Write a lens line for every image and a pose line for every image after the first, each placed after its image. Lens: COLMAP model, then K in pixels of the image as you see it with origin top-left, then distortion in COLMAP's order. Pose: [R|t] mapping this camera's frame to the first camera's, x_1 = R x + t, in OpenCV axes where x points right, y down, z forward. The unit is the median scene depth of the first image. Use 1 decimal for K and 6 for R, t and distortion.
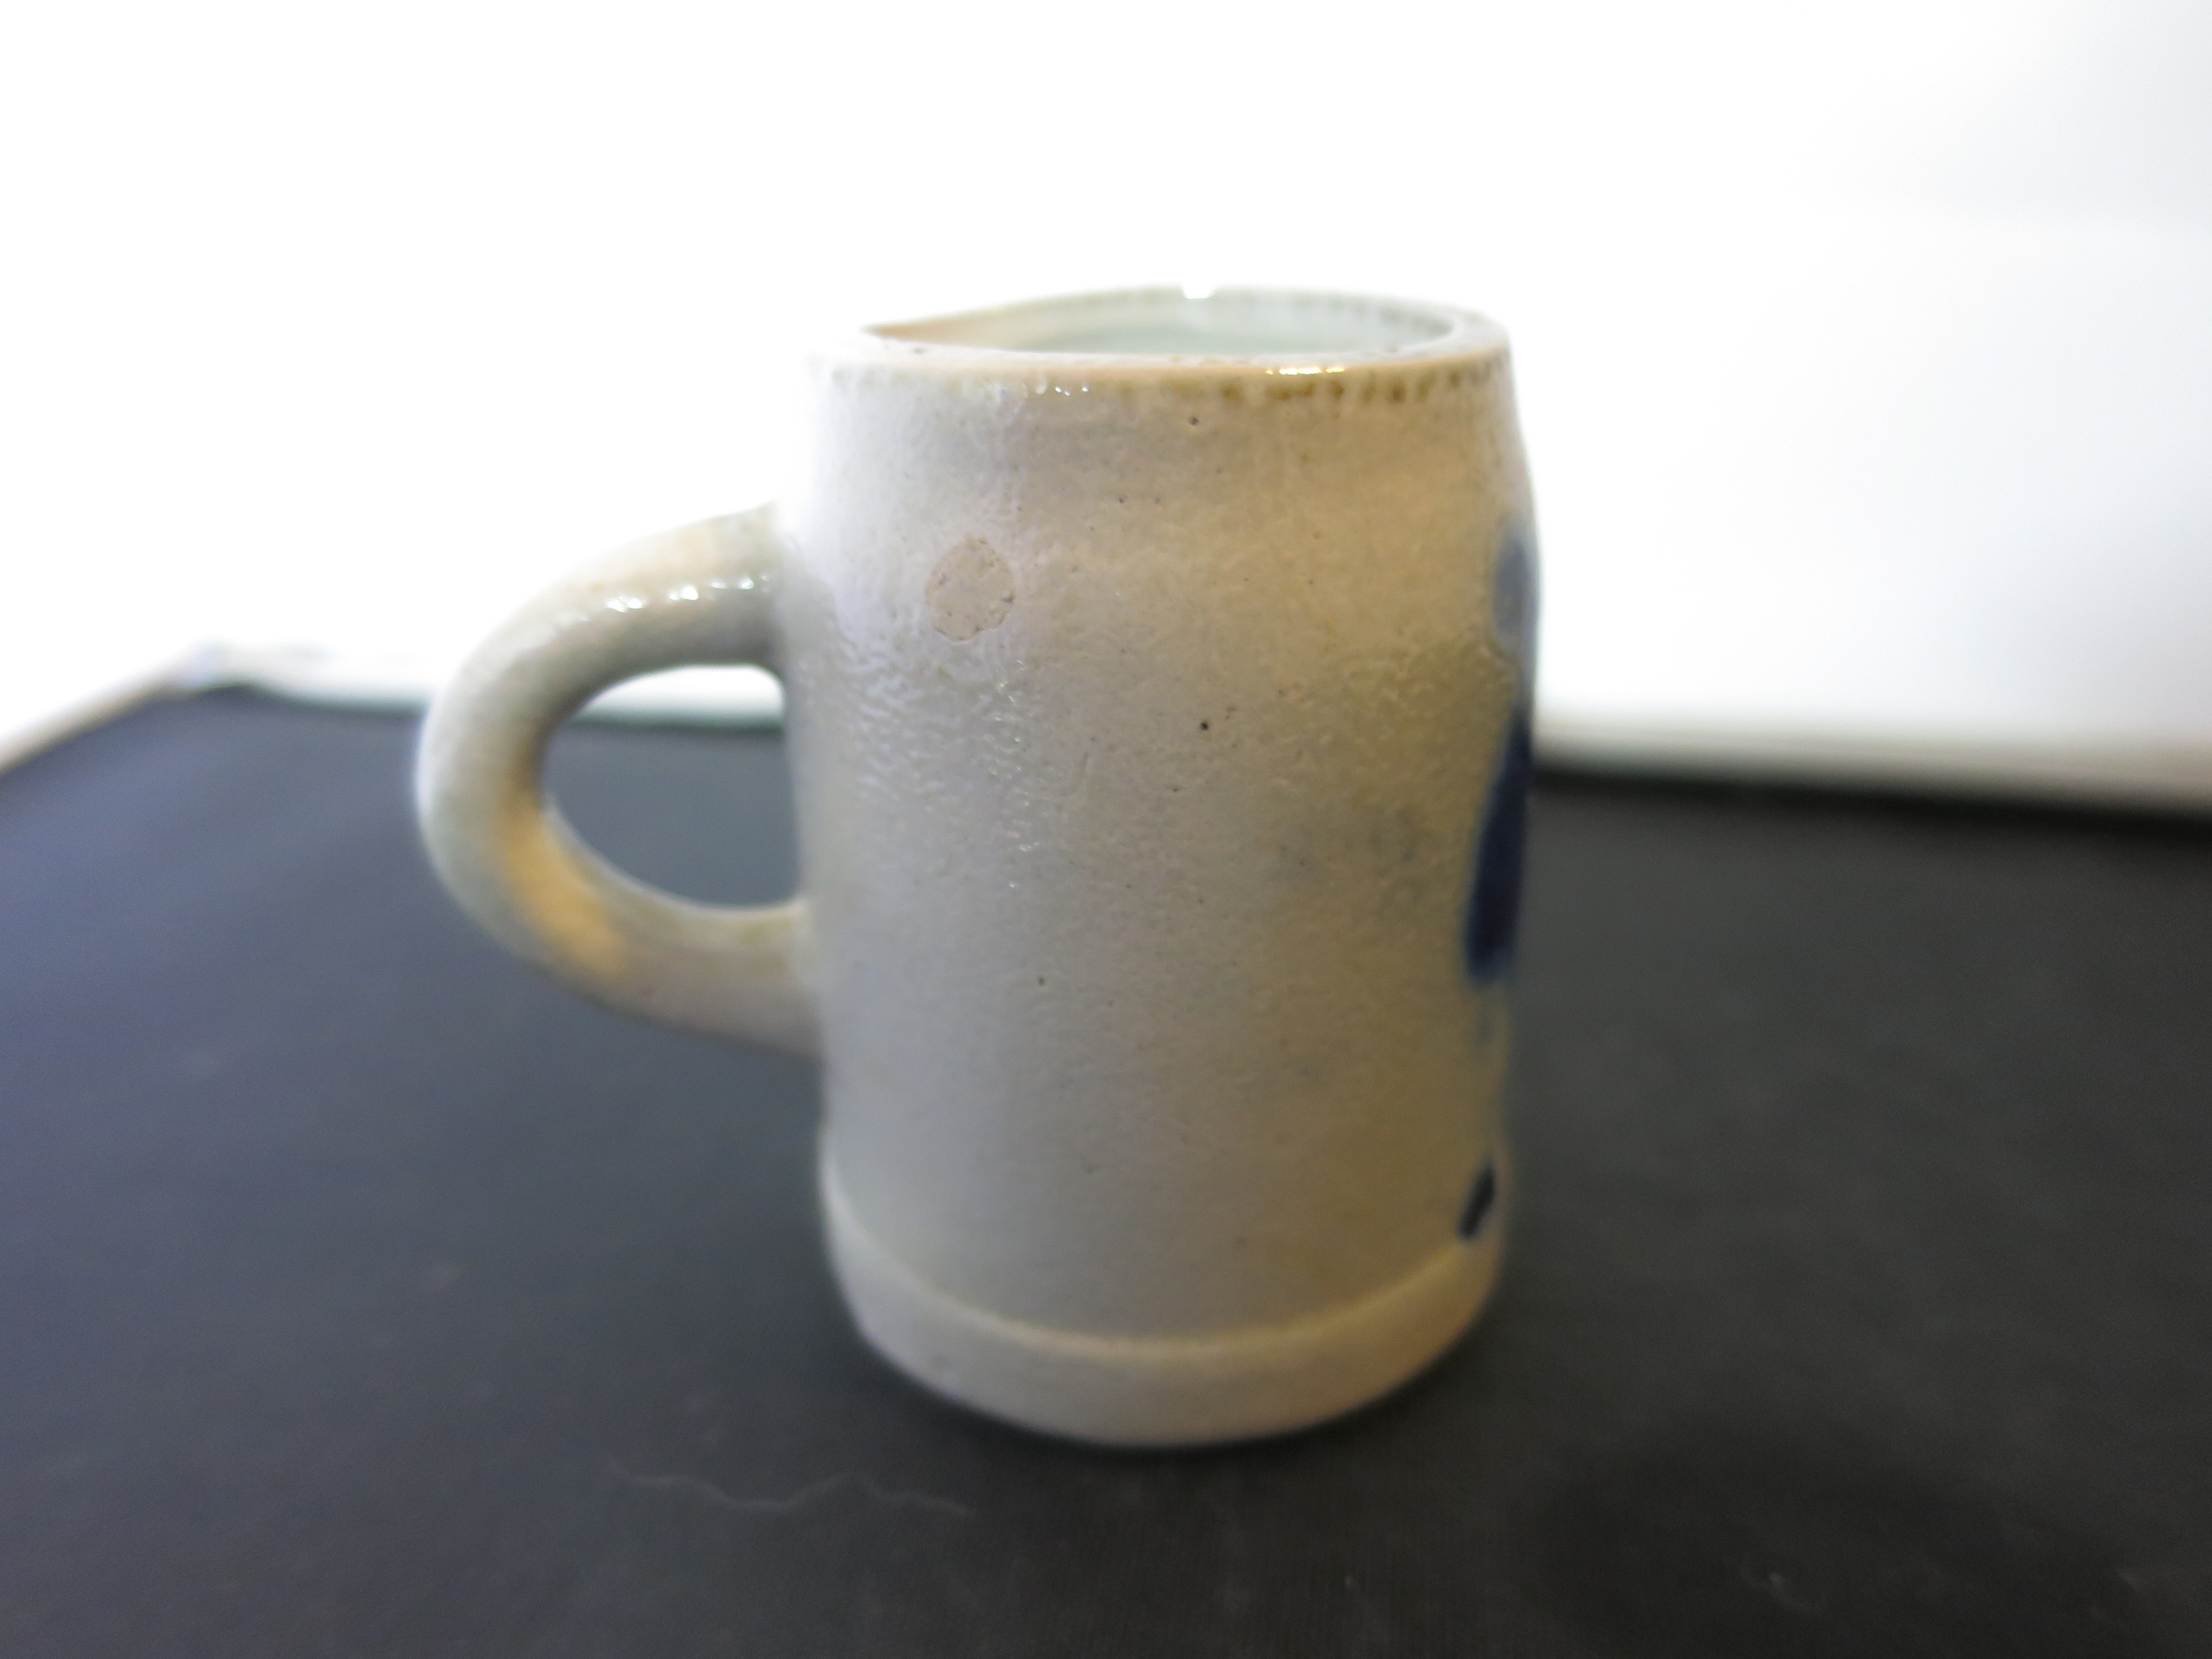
lens RADIAL K [[1549.6, 0, 1106.0], [0, 1549.6, 829.5], [0, 0, 1]] dist [-0.001909, -0.000670]
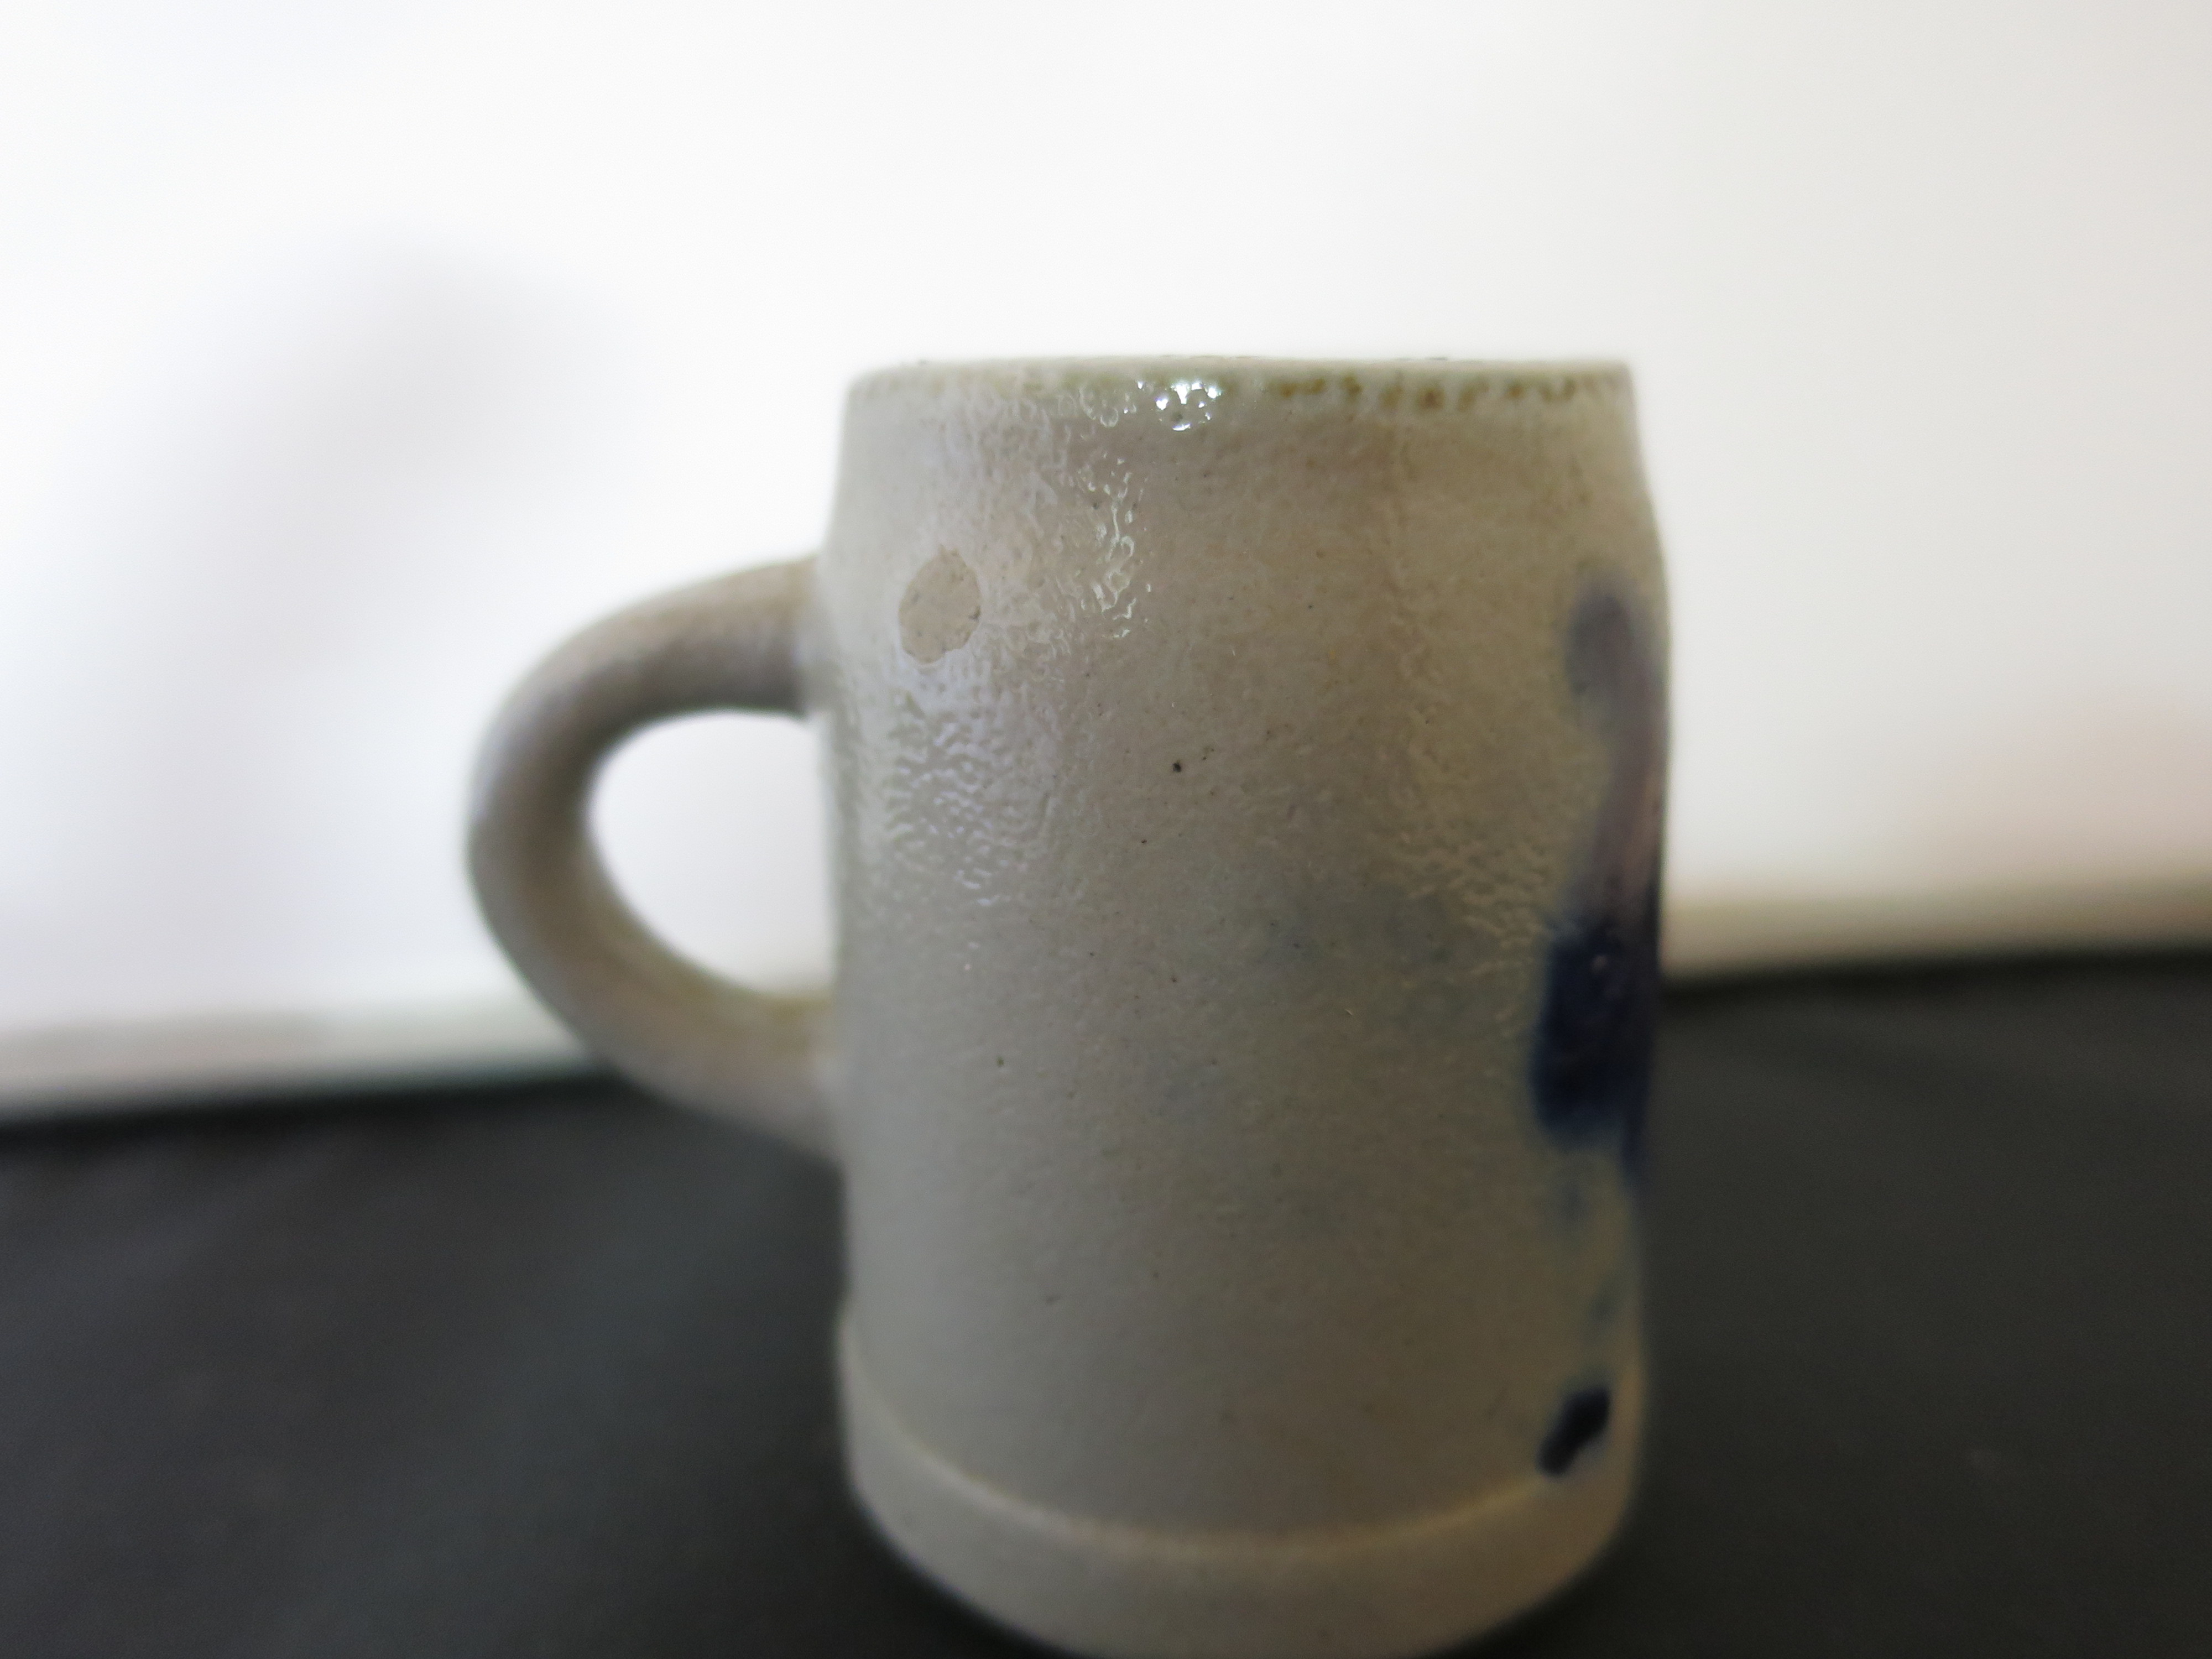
lens RADIAL K [[1549.6, 0, 1106.0], [0, 1549.6, 829.5], [0, 0, 1]] dist [-0.001909, -0.000670]
pose [[0.968132, 0.064770, -0.241920, 0.228357], [-0.099571, 0.985897, -0.134512, 0.084157], [0.229796, 0.154314, 0.960927, 0.165453]]
